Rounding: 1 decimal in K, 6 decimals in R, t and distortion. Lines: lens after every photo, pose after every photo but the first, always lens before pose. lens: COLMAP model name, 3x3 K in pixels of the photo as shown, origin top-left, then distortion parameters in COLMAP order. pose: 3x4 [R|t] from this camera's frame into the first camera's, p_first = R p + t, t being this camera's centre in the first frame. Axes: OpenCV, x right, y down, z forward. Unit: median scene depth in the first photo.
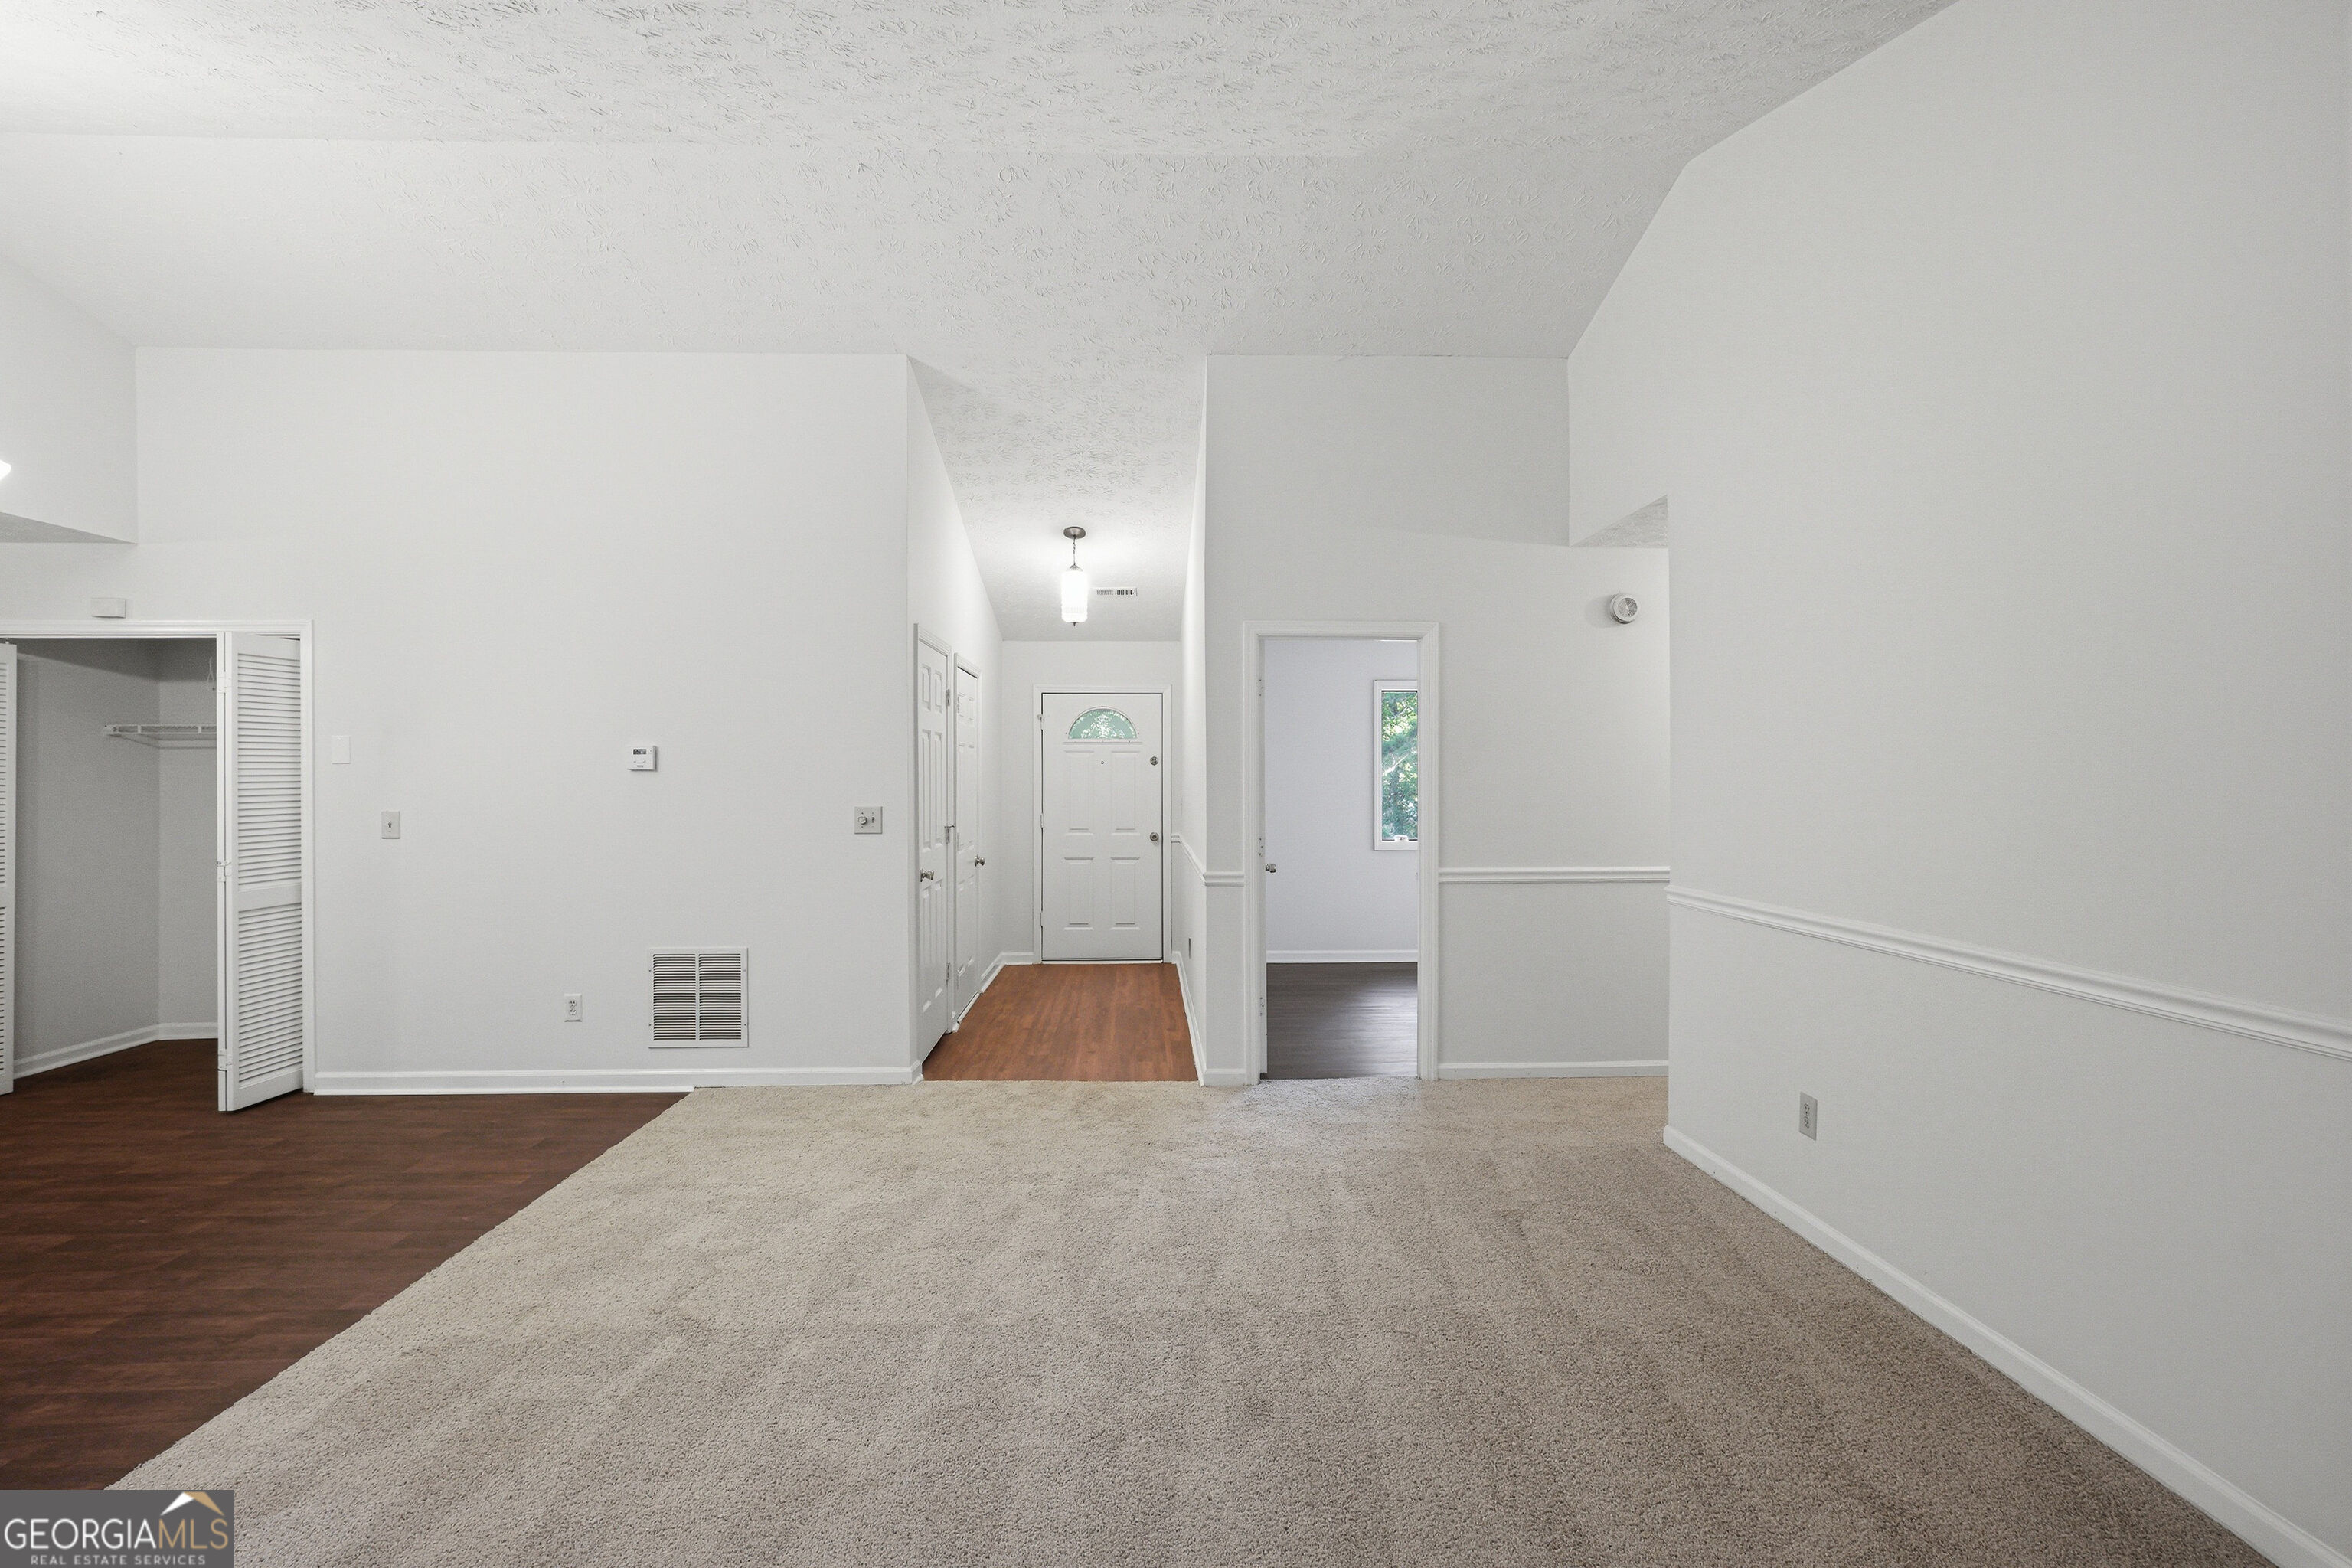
lens RADIAL K [[1078.9, 0, 1177.4], [0, 1078.9, 775.1], [0, 0, 1]] dist [-0.001333, 0.000021]
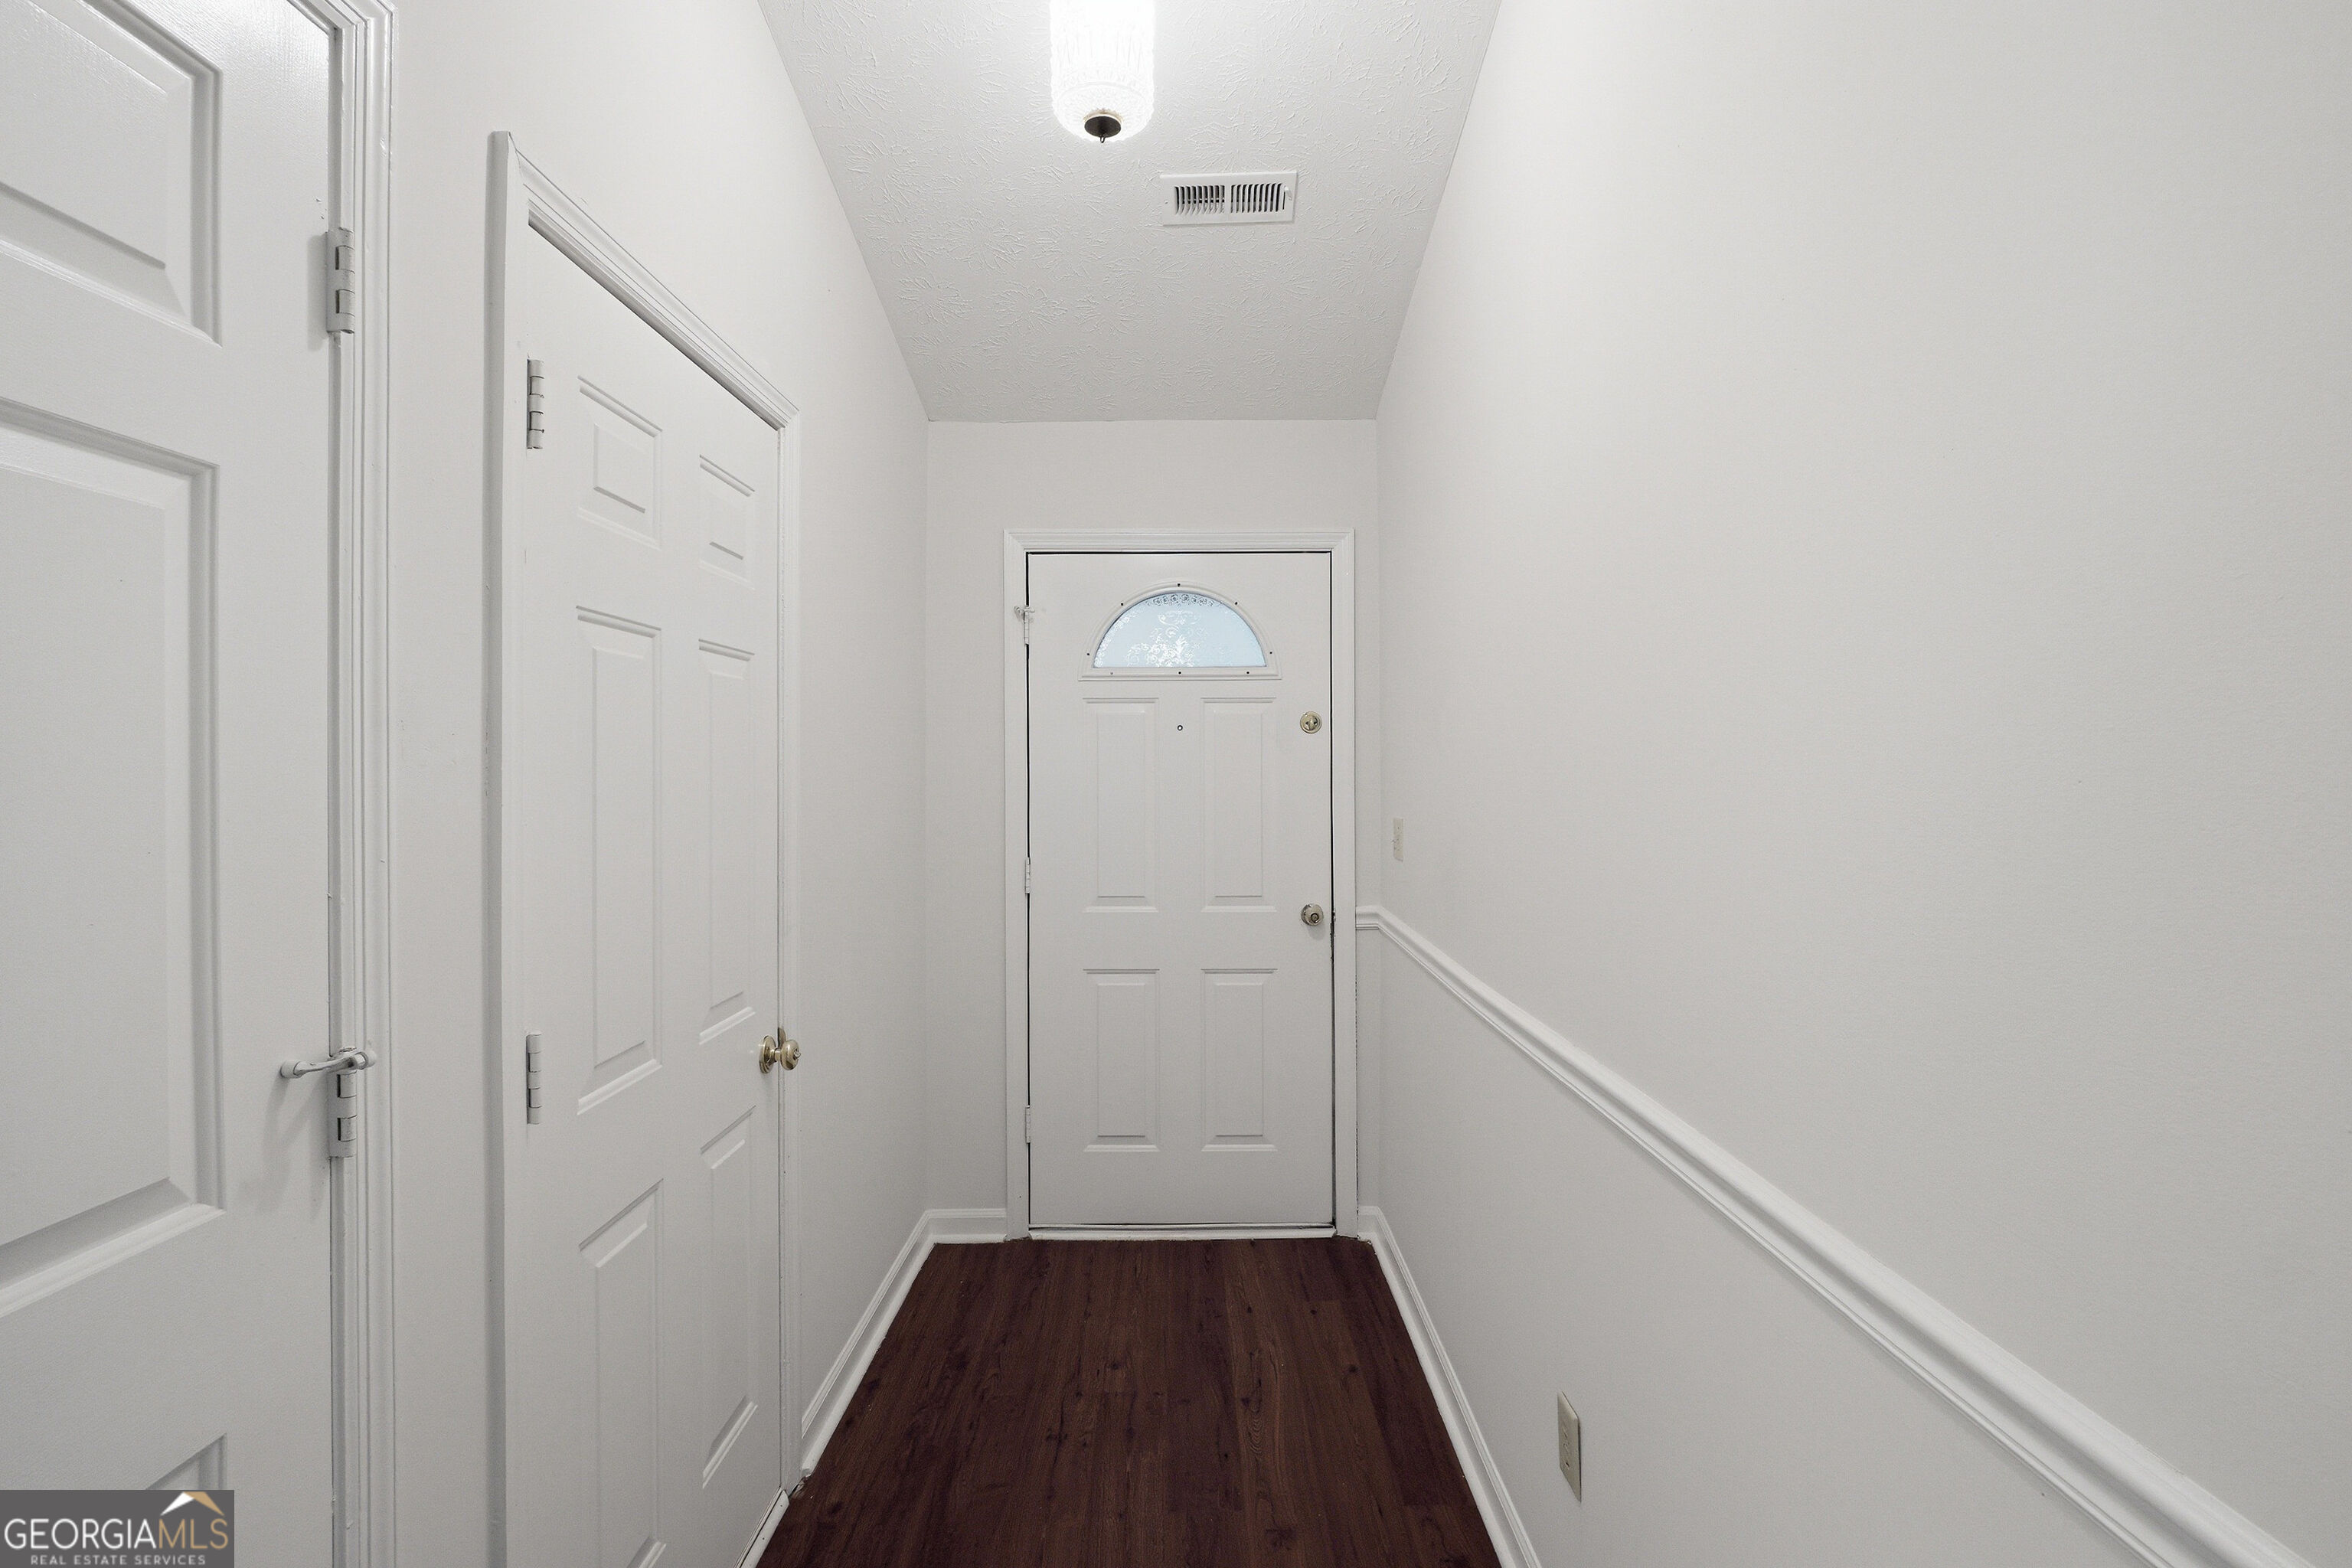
lens RADIAL K [[1078.9, 0, 1177.4], [0, 1078.9, 775.1], [0, 0, 1]] dist [-0.001333, 0.000021]
pose [[0.999149, -0.001823, -0.041207, -0.054788], [0.002160, 0.999965, 0.008129, 0.002386], [0.041191, -0.008211, 0.999118, 0.608152]]
